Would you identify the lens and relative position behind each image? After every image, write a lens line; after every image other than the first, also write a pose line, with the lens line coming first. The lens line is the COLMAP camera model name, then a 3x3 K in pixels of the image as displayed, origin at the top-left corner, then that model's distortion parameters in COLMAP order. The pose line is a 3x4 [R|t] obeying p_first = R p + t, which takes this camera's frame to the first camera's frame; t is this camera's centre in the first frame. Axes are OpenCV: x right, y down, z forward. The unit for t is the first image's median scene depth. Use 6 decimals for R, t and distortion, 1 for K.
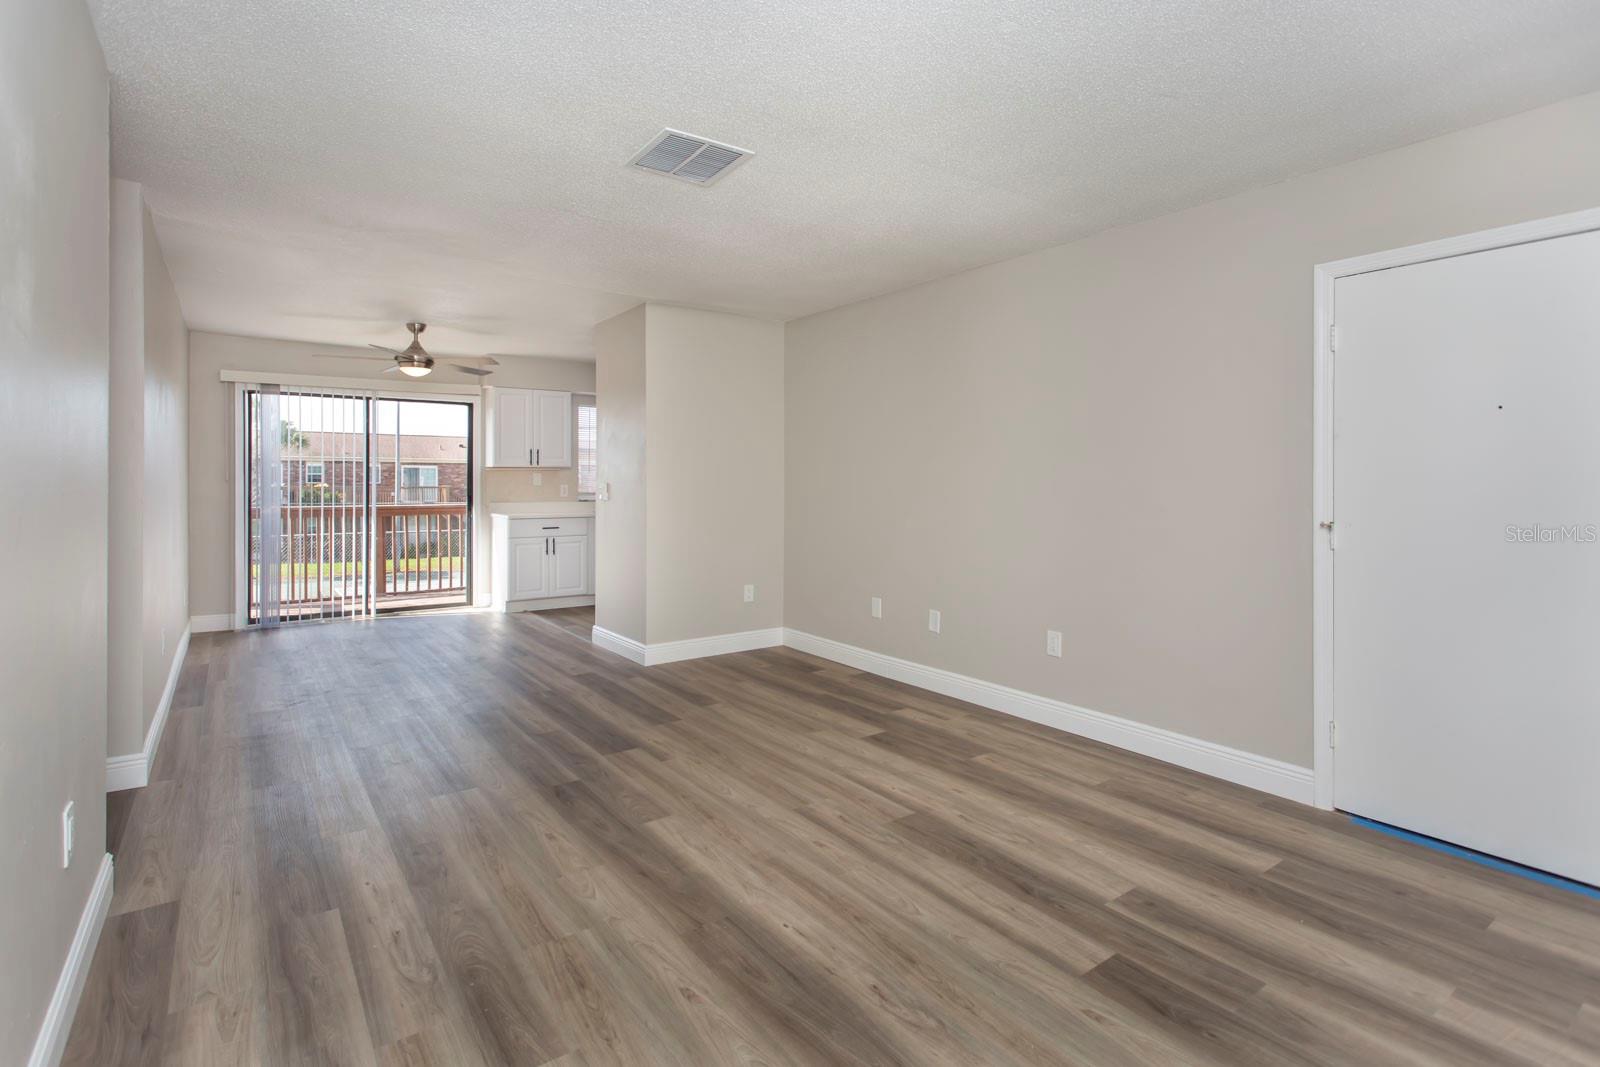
lens RADIAL K [[760.9, 0, 808.0], [0, 760.9, 489.4], [0, 0, 1]] dist [-0.015353, 0.004519]
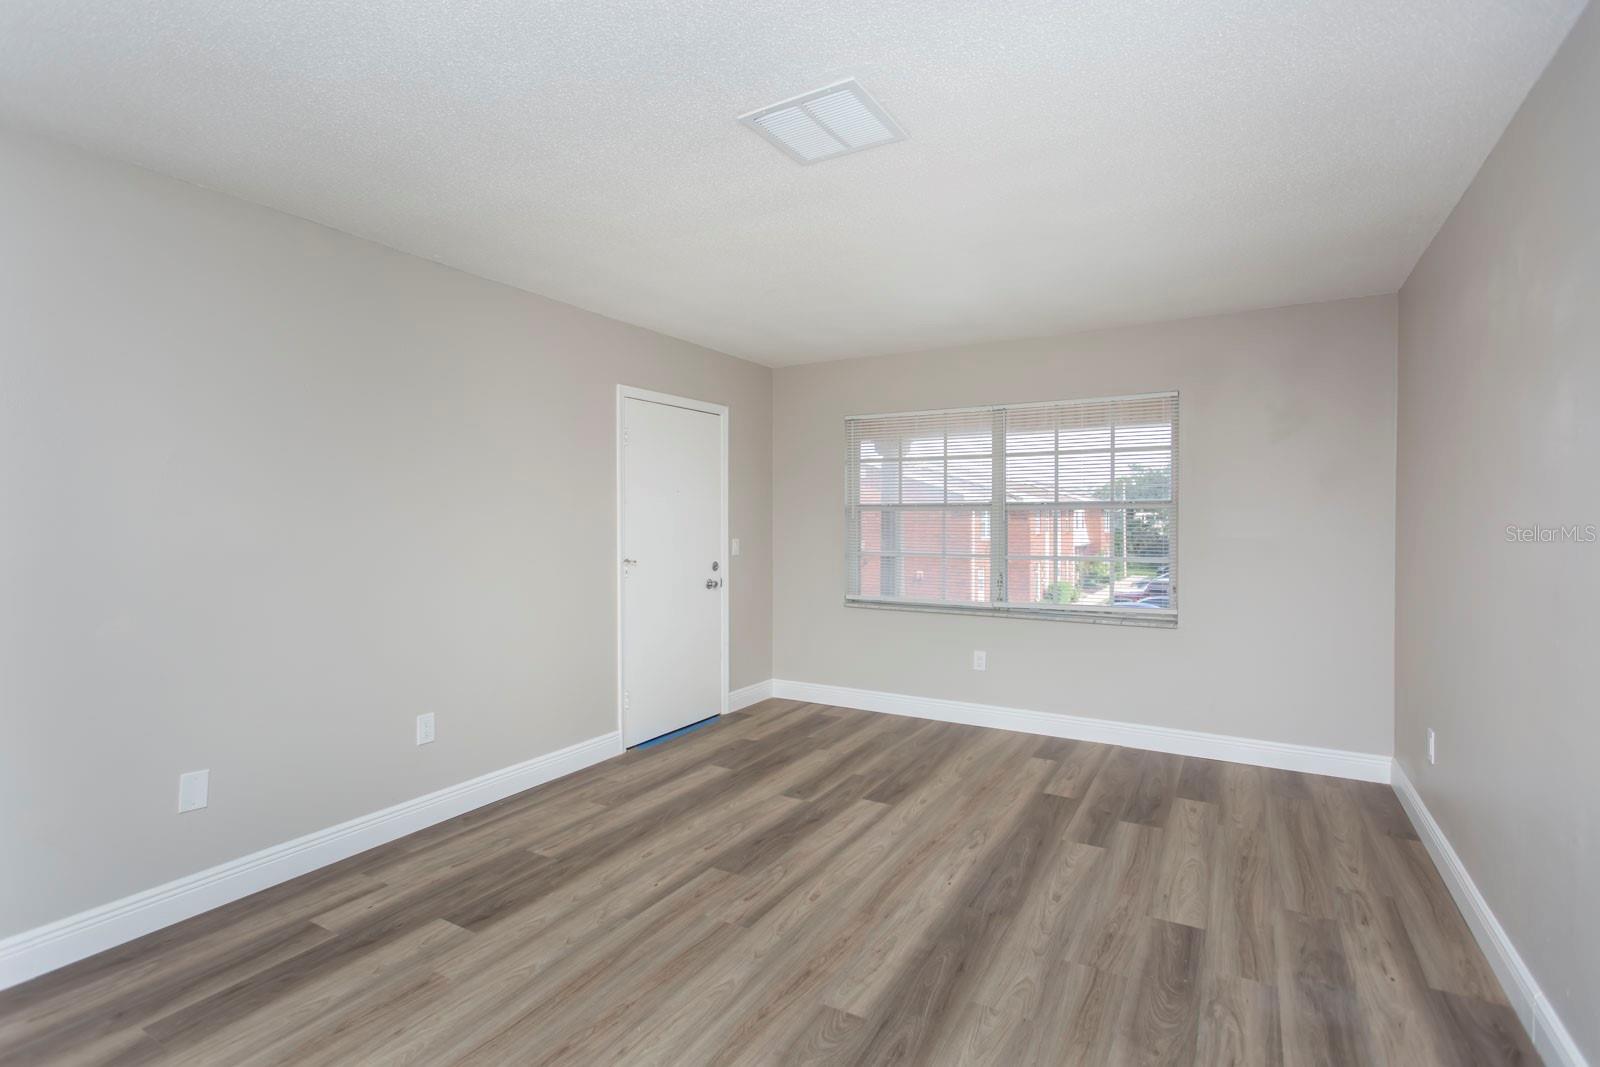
lens RADIAL K [[760.9, 0, 790.3], [0, 760.9, 538.3], [0, 0, 1]] dist [-0.015353, 0.004519]
pose [[-0.376586, -0.028232, 0.925951, -0.911394], [0.011936, 0.999305, 0.035323, -0.048410], [-0.926305, 0.024355, -0.375987, 1.421653]]
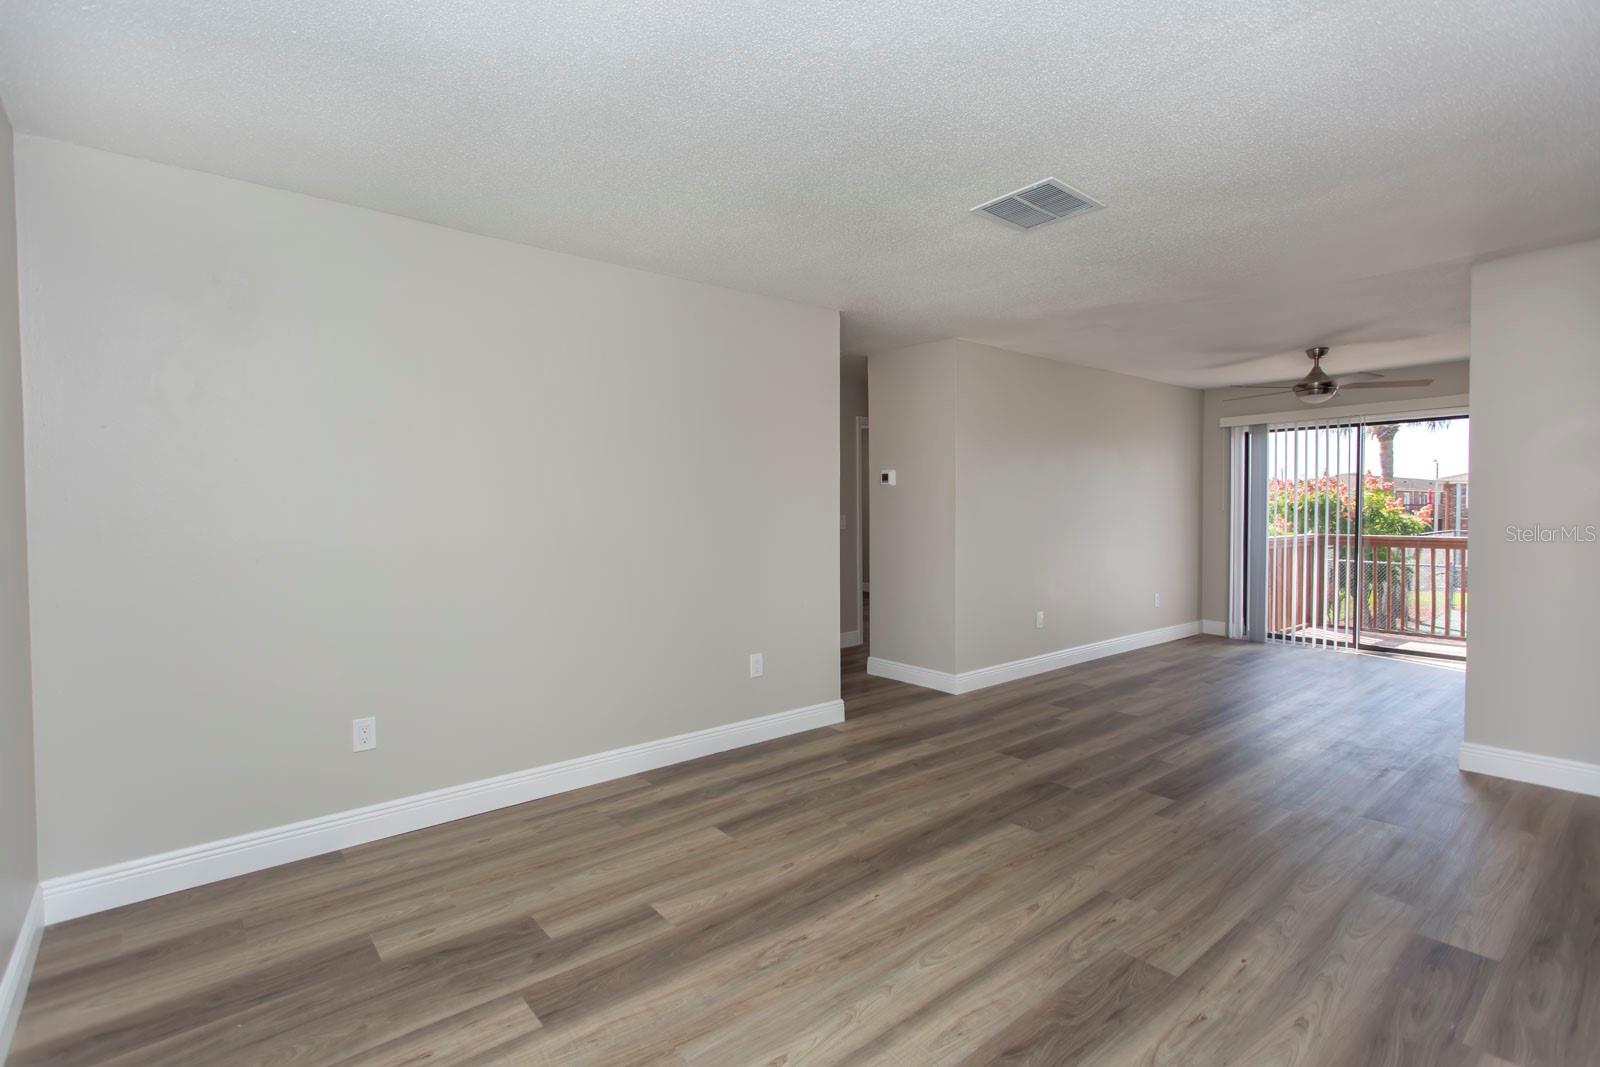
lens RADIAL K [[760.9, 0, 796.1], [0, 760.9, 509.3], [0, 0, 1]] dist [-0.015353, 0.004519]
pose [[0.045410, -0.003356, -0.998963, 0.943412], [-0.006786, 0.999970, -0.003668, -0.014468], [0.998945, 0.006946, 0.045386, 0.674864]]
